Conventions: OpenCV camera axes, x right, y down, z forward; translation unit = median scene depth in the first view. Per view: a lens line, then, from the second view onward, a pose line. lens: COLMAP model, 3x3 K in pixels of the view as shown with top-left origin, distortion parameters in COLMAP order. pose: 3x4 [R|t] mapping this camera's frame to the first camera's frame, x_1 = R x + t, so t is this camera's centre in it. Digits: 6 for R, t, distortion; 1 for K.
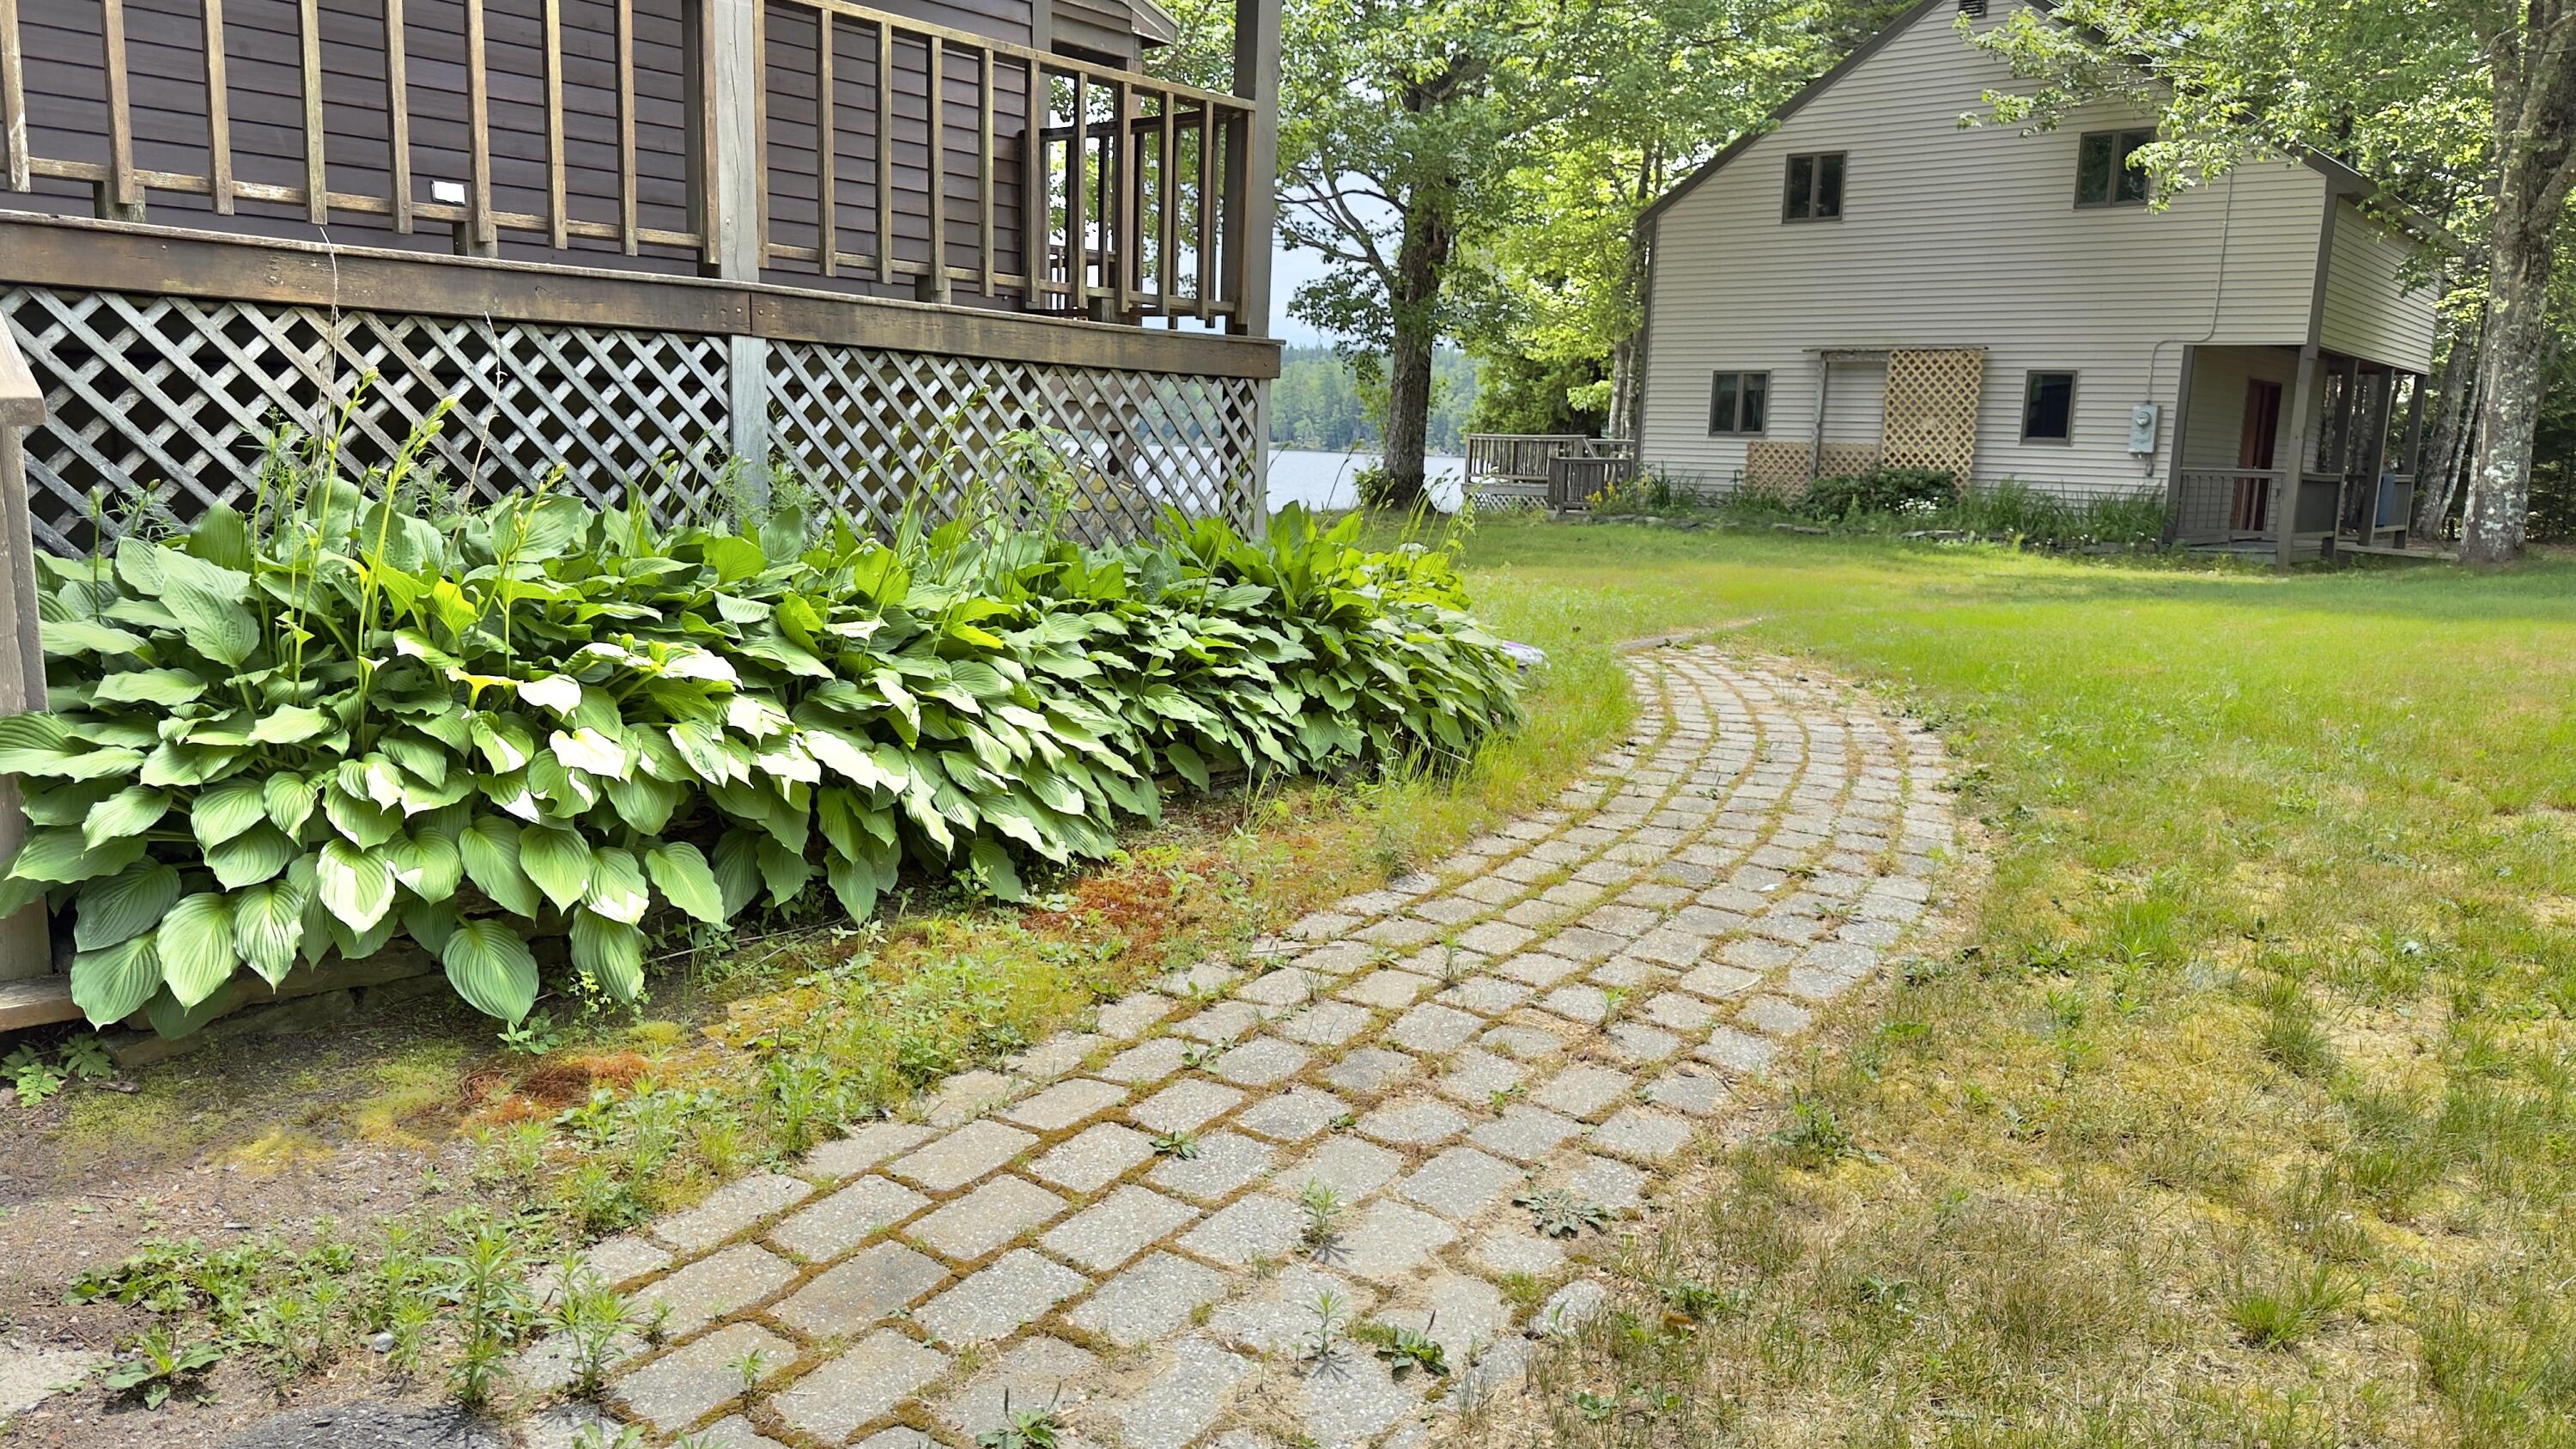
lens RADIAL K [[1809.1, 0, 1286.7], [0, 1809.1, 724.1], [0, 0, 1]] dist [0.025806, -0.003120]
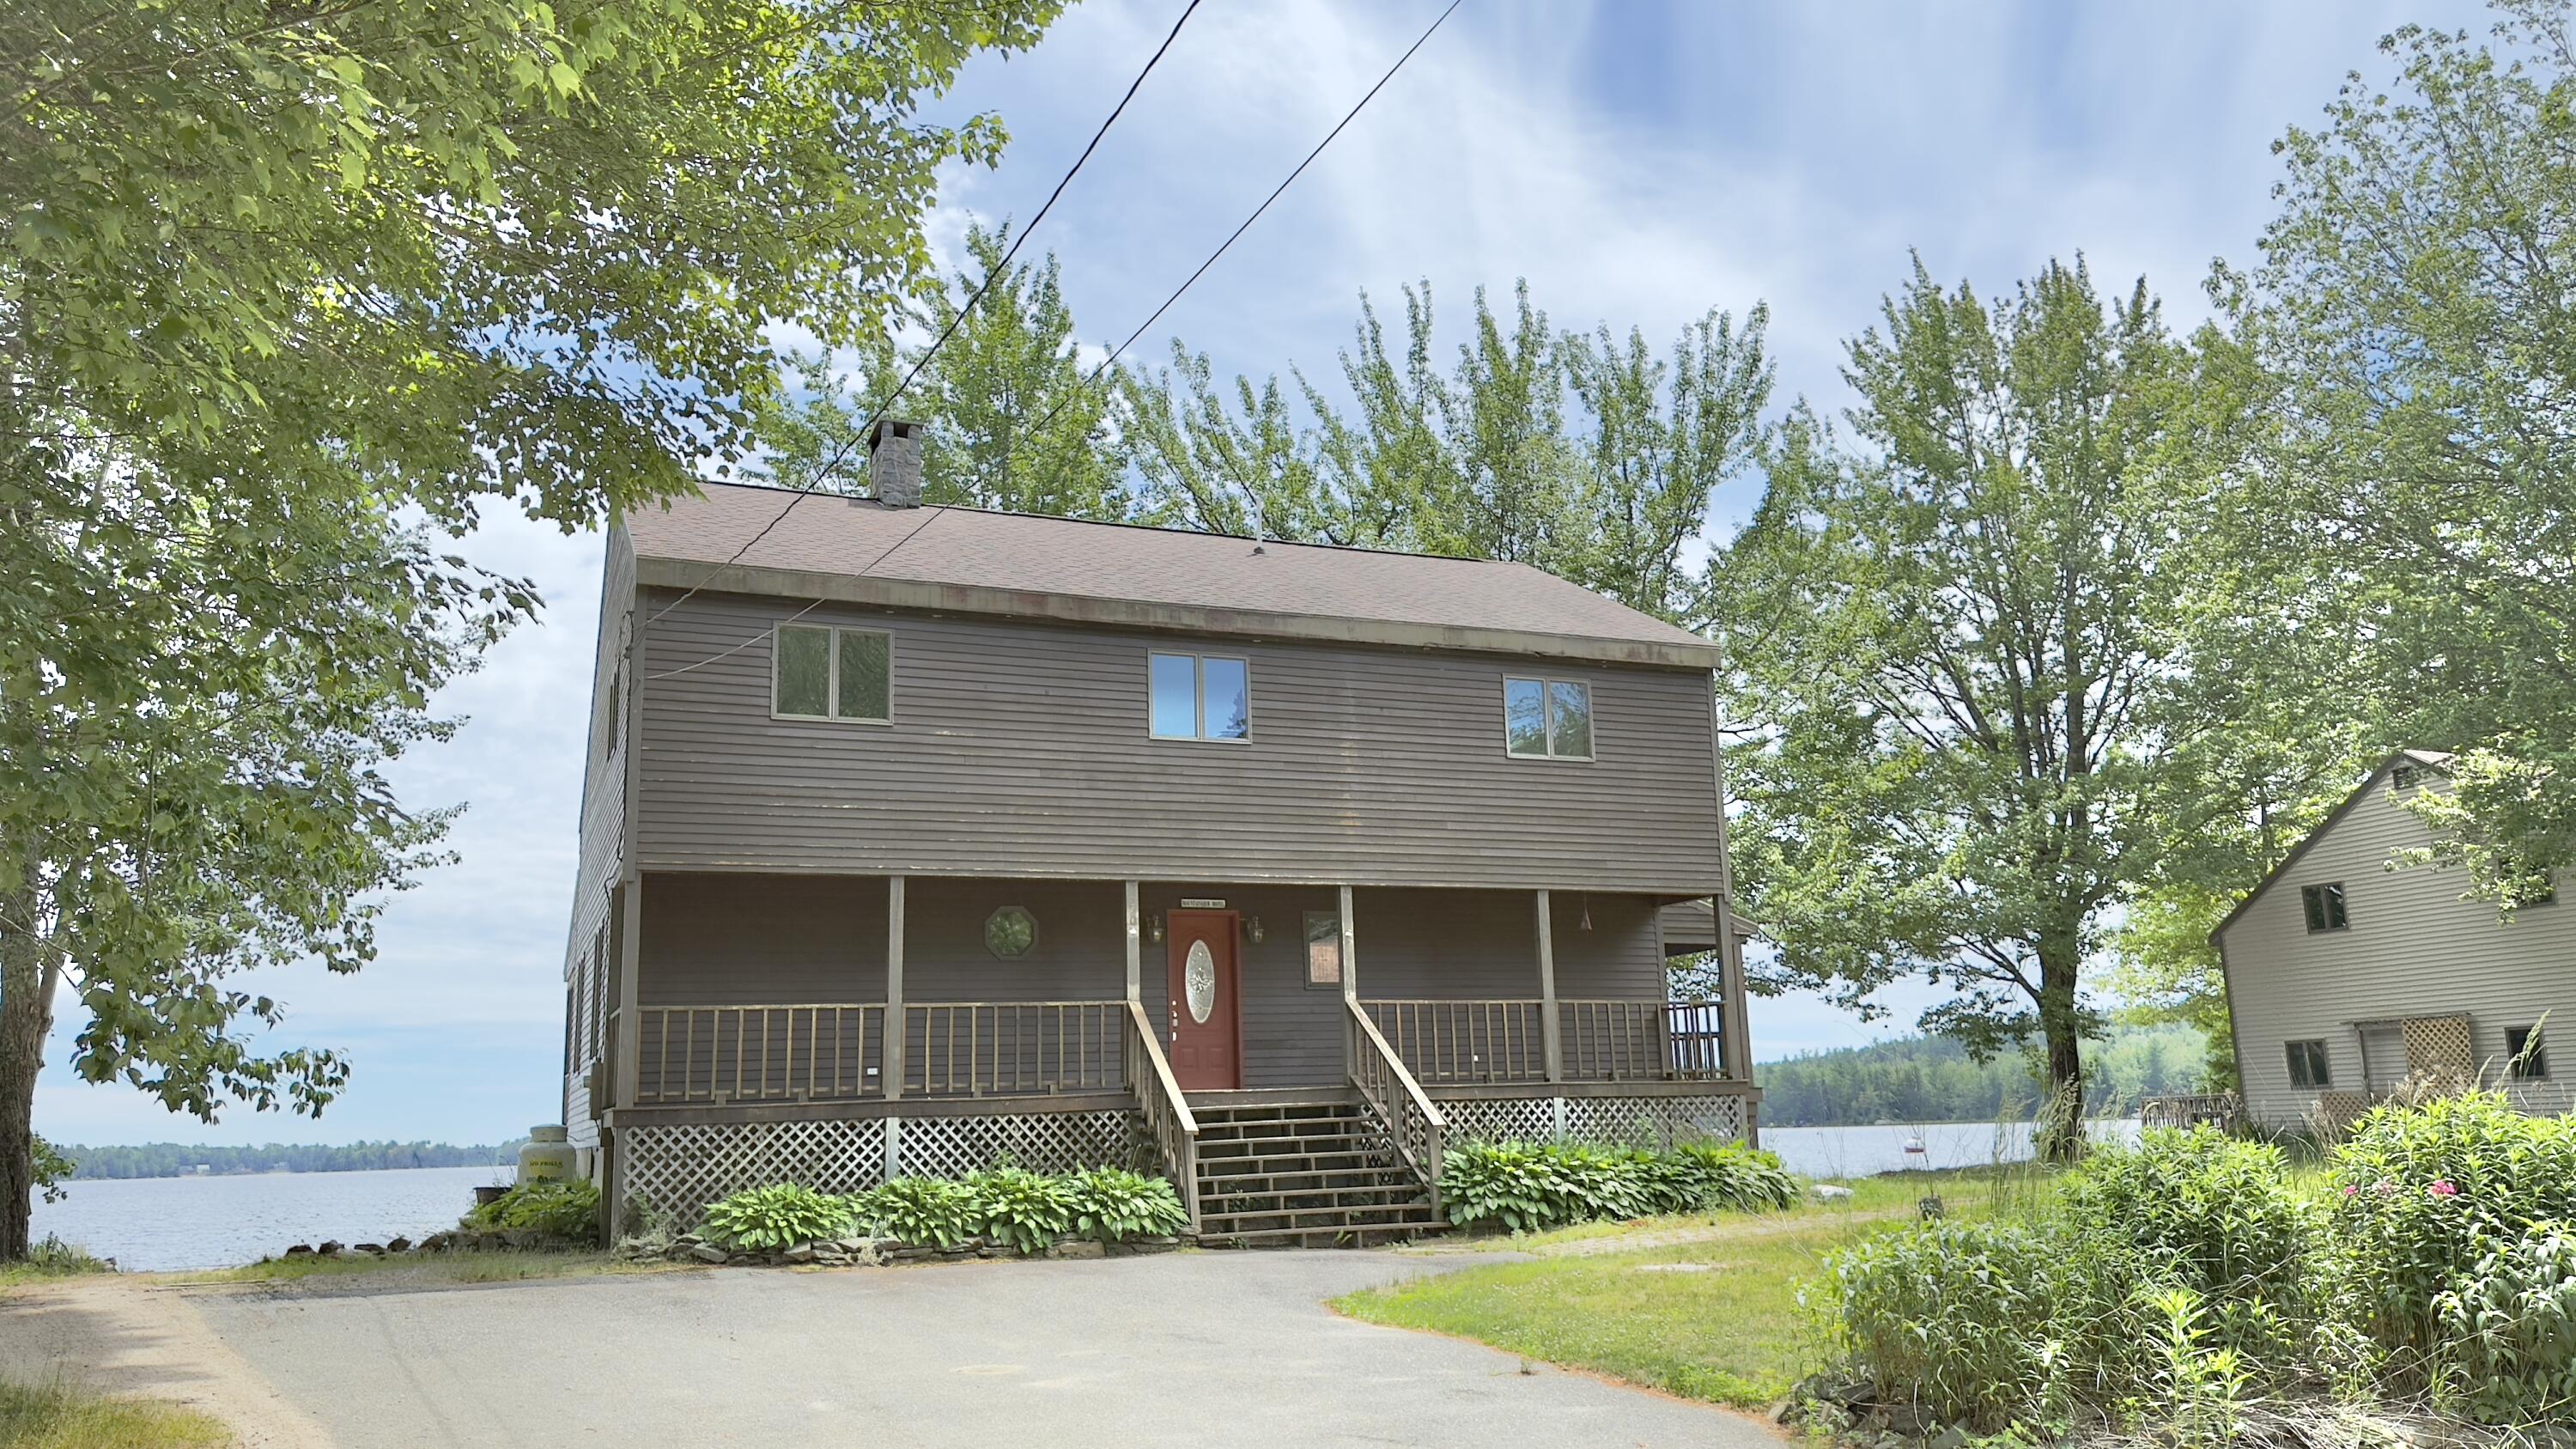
lens RADIAL K [[1836.1, 0, 1284.0], [0, 1836.1, 718.6], [0, 0, 1]] dist [0.065016, -0.020705]
pose [[0.892524, -0.157389, -0.422645, 0.911264], [-0.009062, 0.930683, -0.365715, 0.443777], [0.450908, 0.330240, 0.829231, -2.610155]]
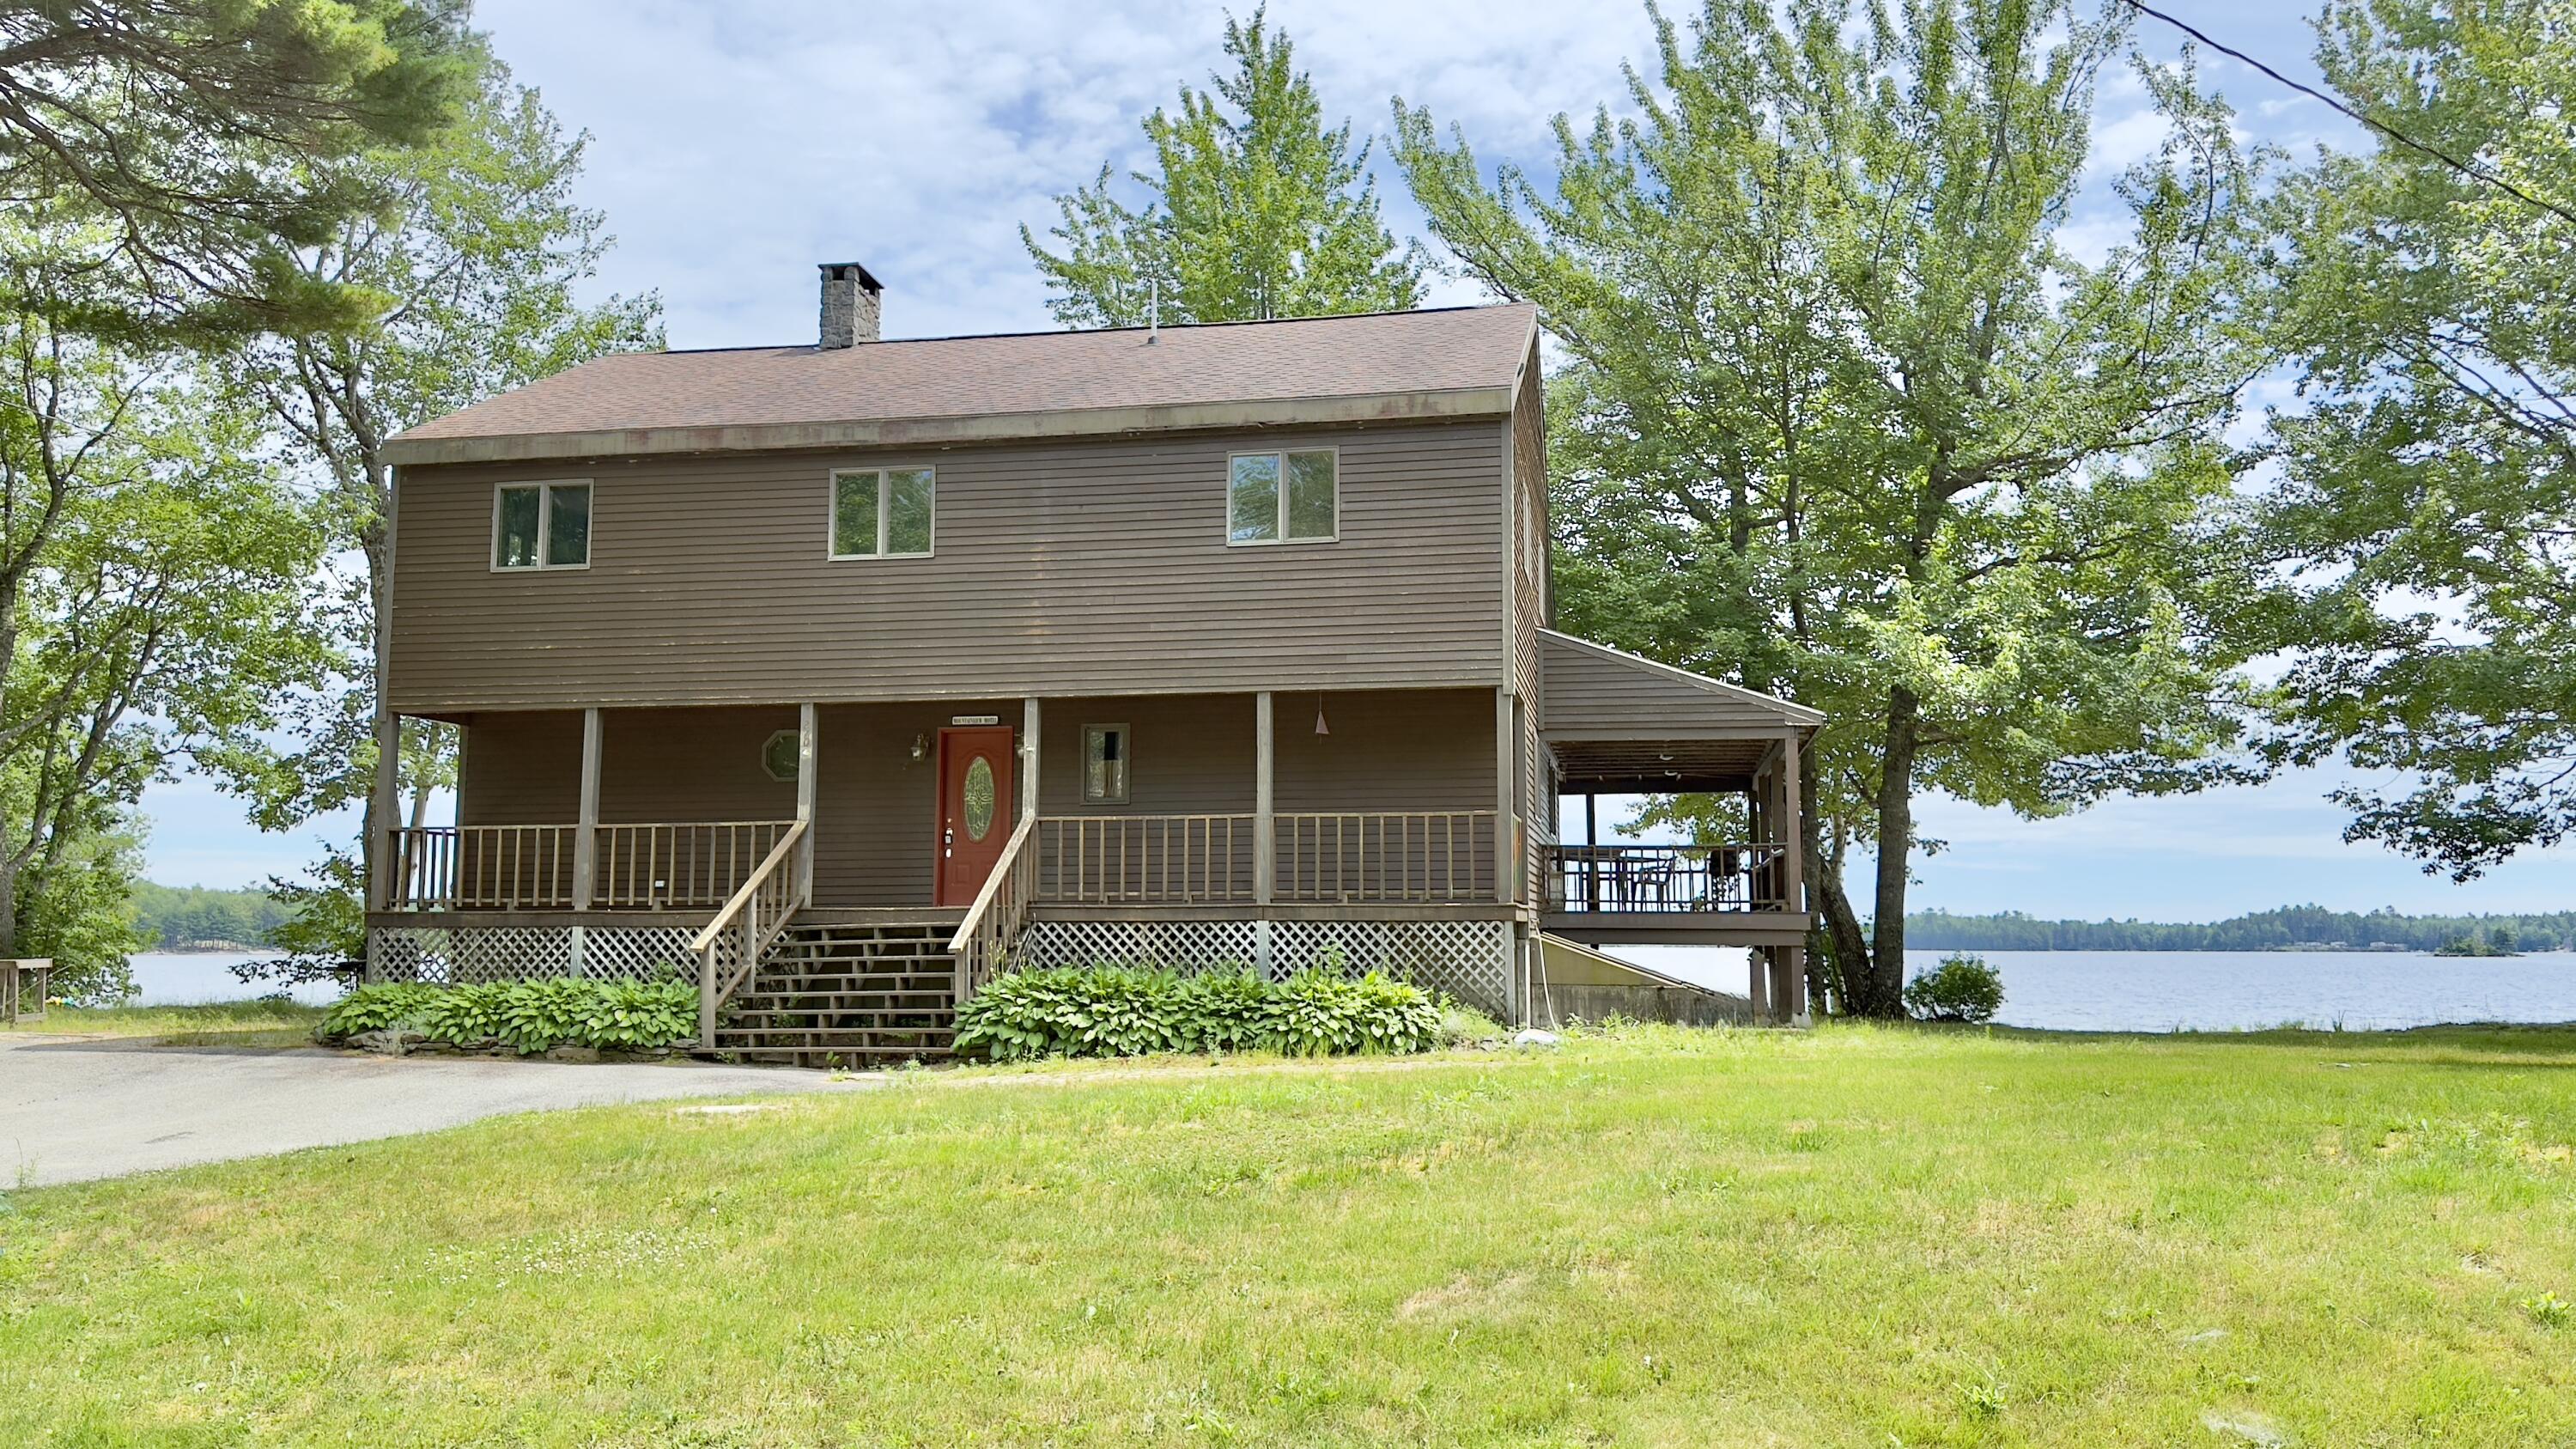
lens RADIAL K [[1836.1, 0, 1303.3], [0, 1836.1, 732.5], [0, 0, 1]] dist [0.065016, -0.020705]
pose [[0.517561, -0.132017, -0.845401, 2.655657], [-0.115451, 0.968216, -0.221875, 0.184035], [0.847822, 0.212436, 0.485869, -0.608828]]
